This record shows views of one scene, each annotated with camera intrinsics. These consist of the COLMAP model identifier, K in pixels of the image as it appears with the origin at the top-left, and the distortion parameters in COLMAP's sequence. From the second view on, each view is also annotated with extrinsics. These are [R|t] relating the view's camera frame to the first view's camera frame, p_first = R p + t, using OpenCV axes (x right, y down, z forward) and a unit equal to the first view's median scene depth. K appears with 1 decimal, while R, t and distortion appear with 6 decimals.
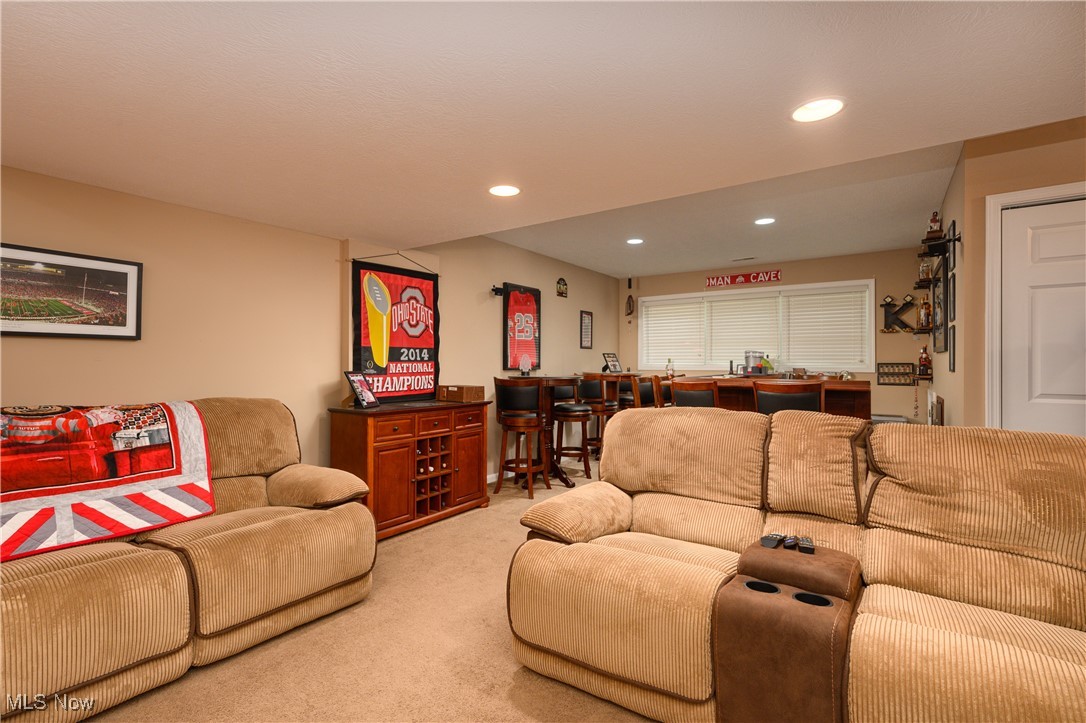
lens RADIAL K [[536.2, 0, 542.1], [0, 536.2, 361.0], [0, 0, 1]] dist [-0.000453, -0.000018]
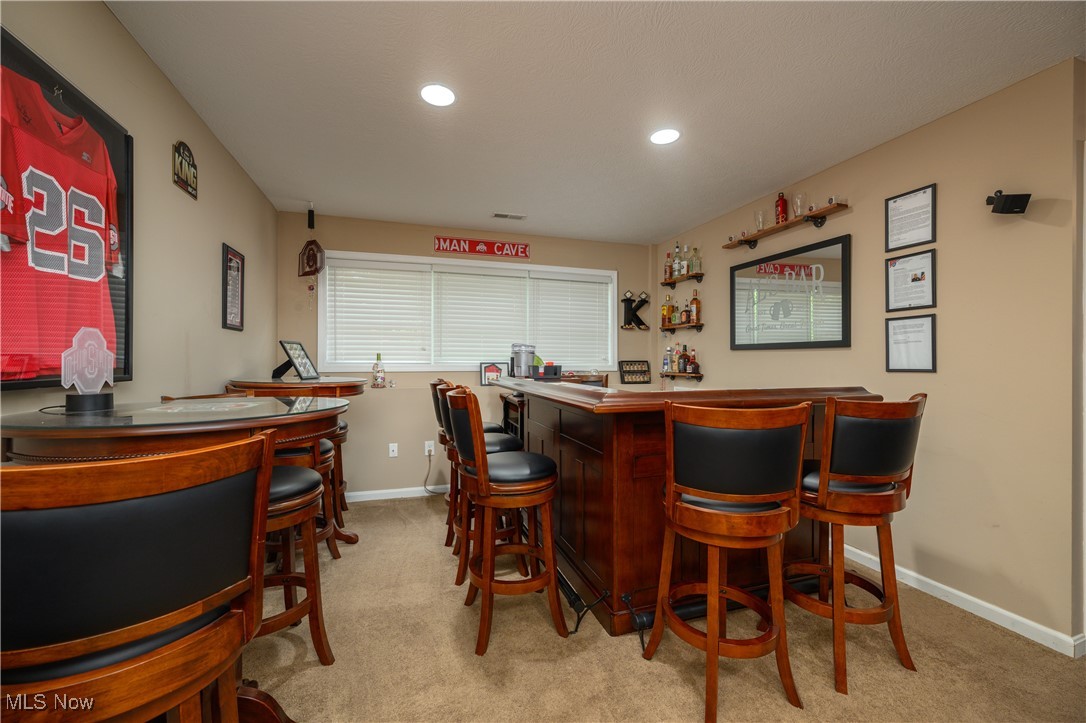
lens RADIAL K [[427.1, 0, 539.1], [0, 427.1, 363.2], [0, 0, 1]] dist [-0.000009, -0.000446]
pose [[0.605384, -0.004436, 0.795921, -0.058205], [-0.005484, 0.999937, 0.009745, 0.001486], [-0.795915, -0.010264, 0.605322, 0.627901]]
